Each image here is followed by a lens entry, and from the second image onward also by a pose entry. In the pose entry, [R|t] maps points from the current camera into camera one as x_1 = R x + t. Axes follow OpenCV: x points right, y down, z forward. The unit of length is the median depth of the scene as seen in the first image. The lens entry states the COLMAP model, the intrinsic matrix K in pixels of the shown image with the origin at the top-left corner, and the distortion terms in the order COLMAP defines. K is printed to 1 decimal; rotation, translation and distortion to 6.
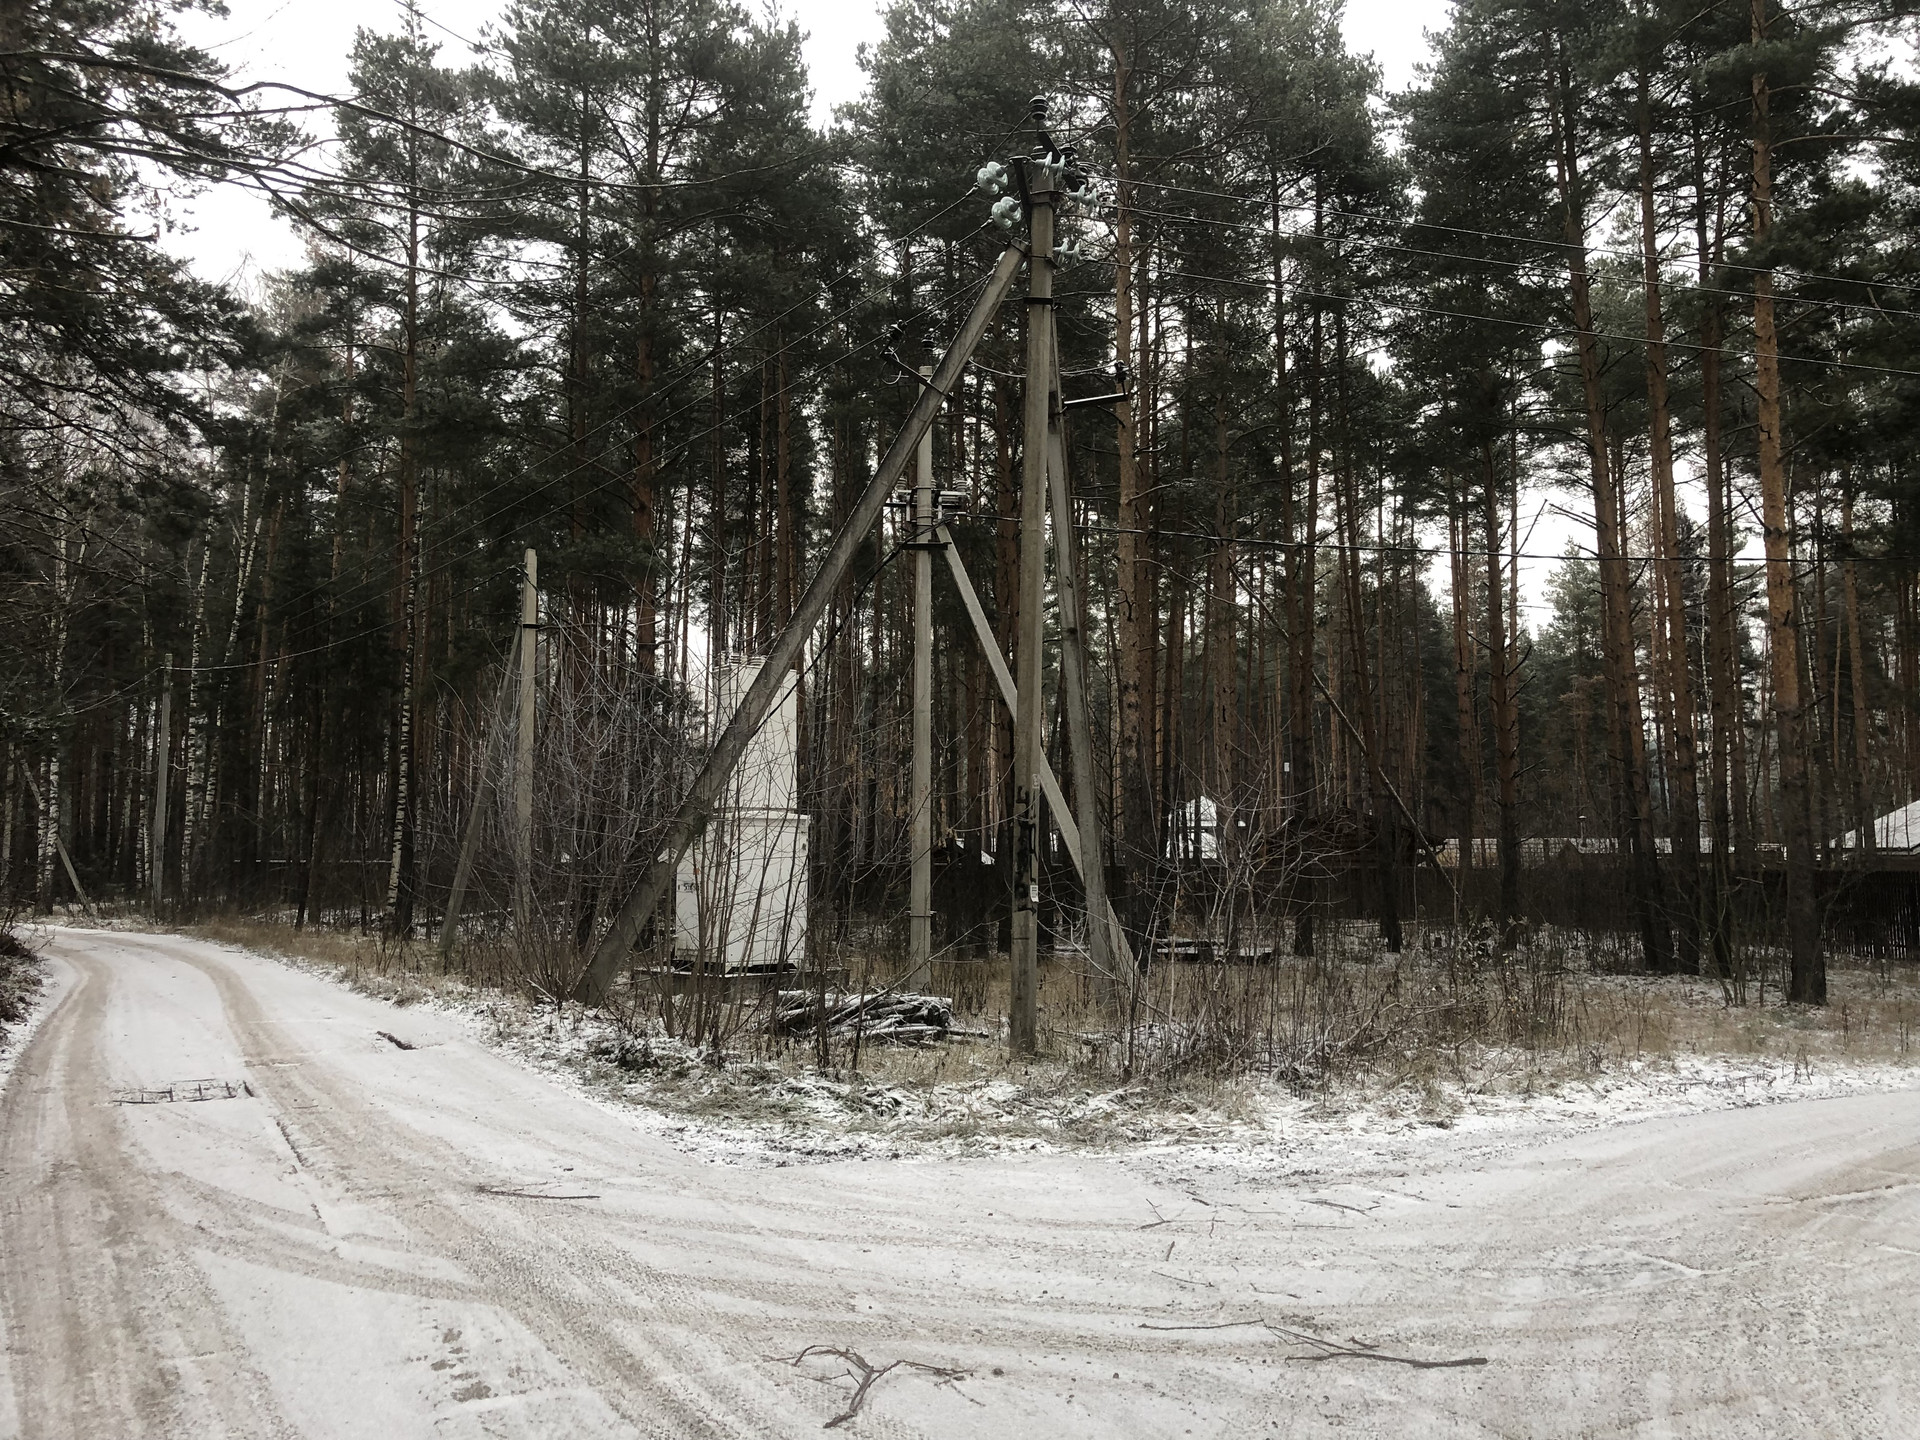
lens RADIAL K [[1597.1, 0, 979.4], [0, 1597.1, 701.3], [0, 0, 1]] dist [0.020077, 0.001403]
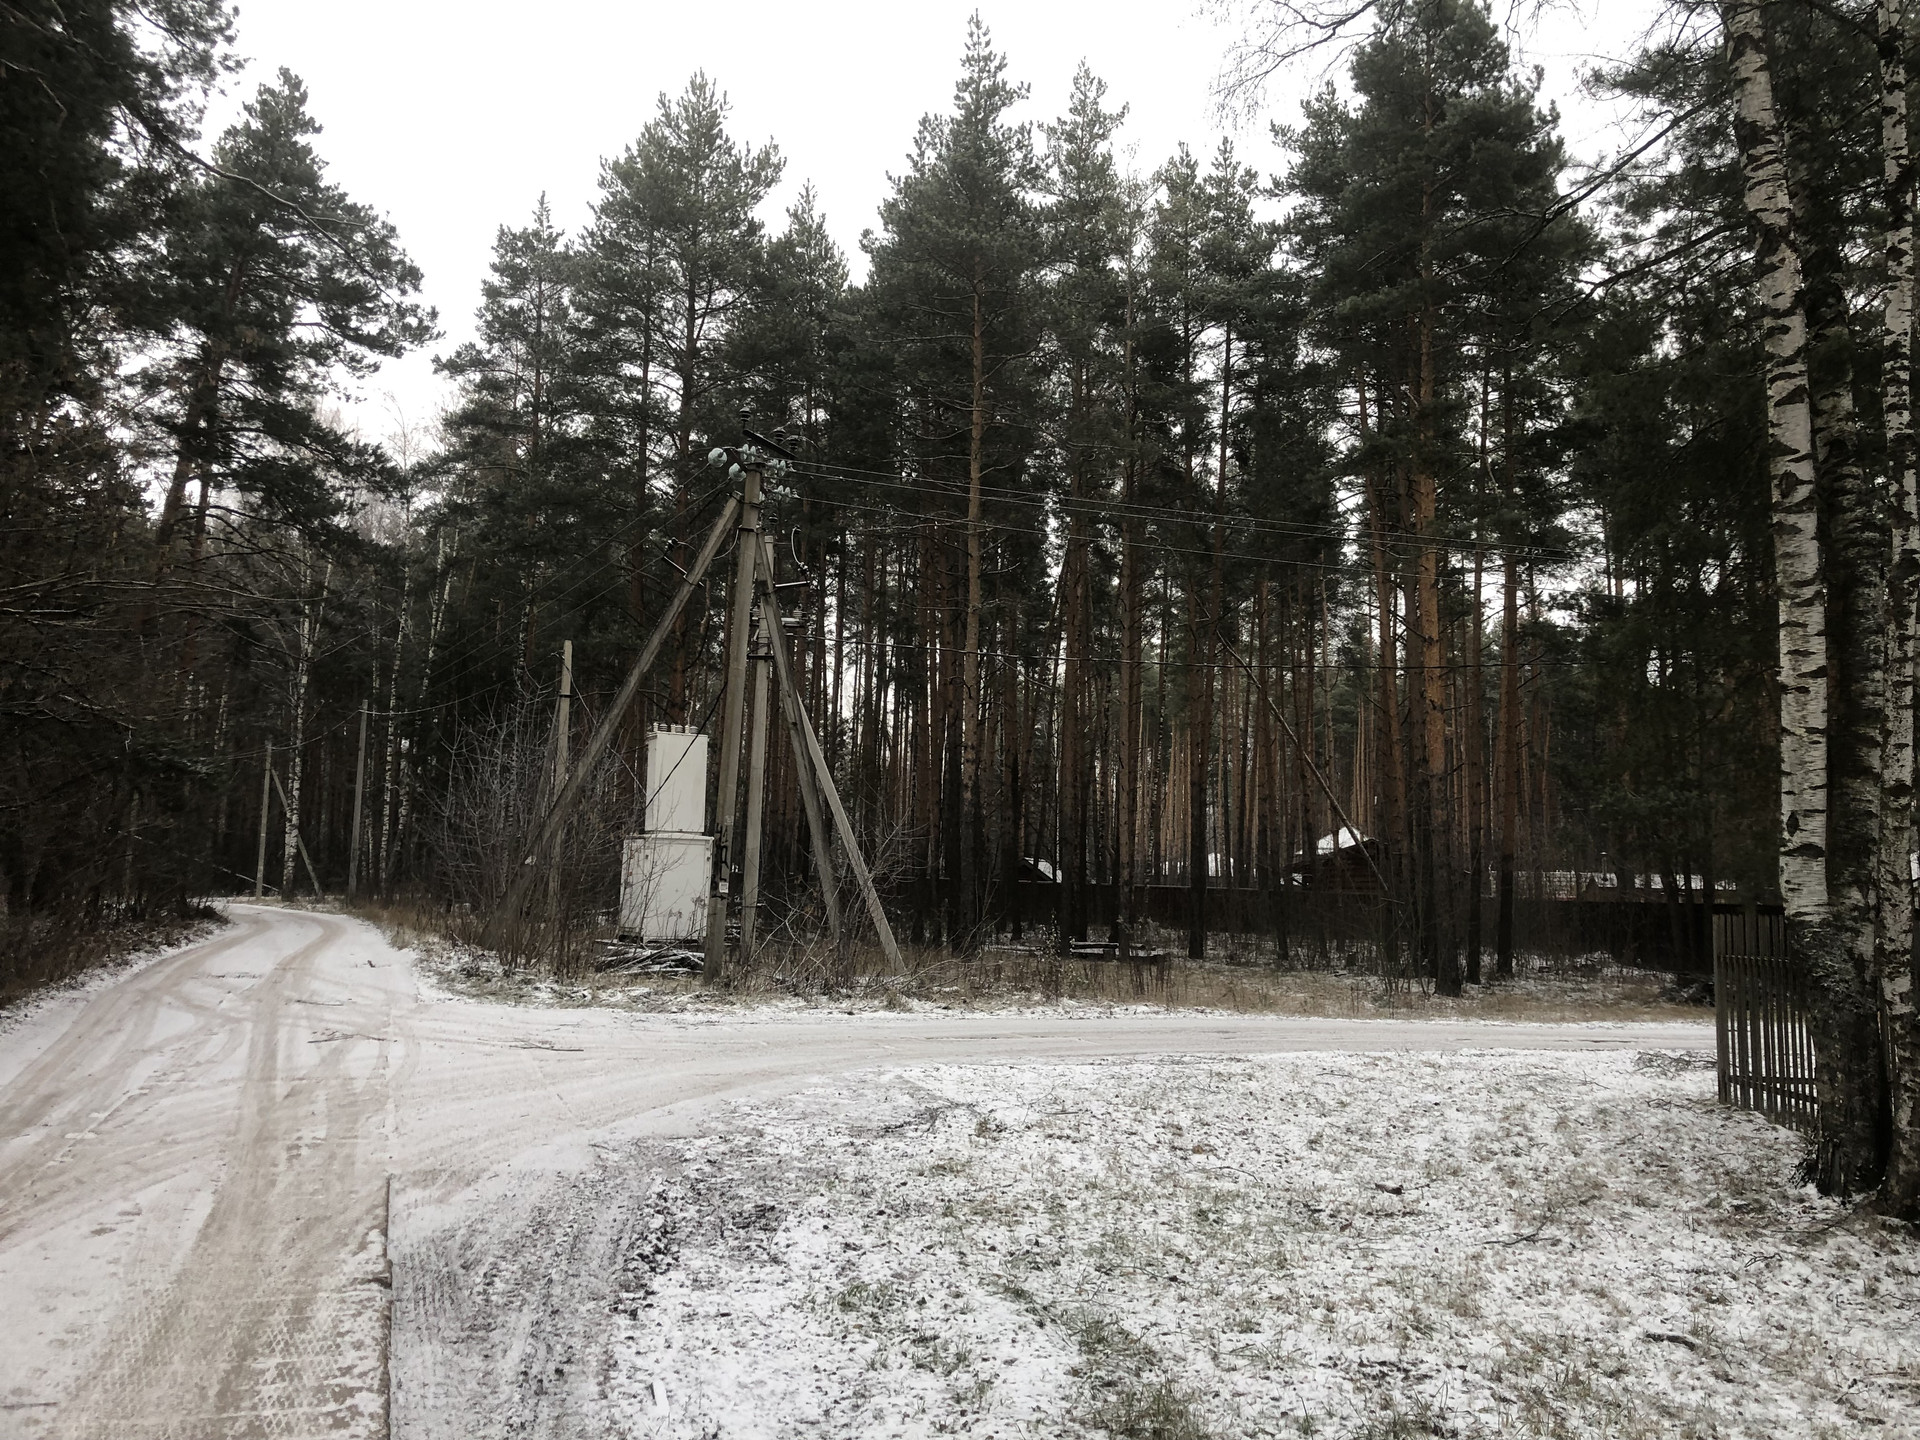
lens RADIAL K [[1561.2, 0, 970.2], [0, 1561.2, 699.0], [0, 0, 1]] dist [0.007824, 0.006354]
pose [[0.989820, 0.006490, -0.142174, 0.177298], [-0.008527, 0.999869, -0.013724, -0.019648], [0.142066, 0.014796, 0.989747, -0.201334]]
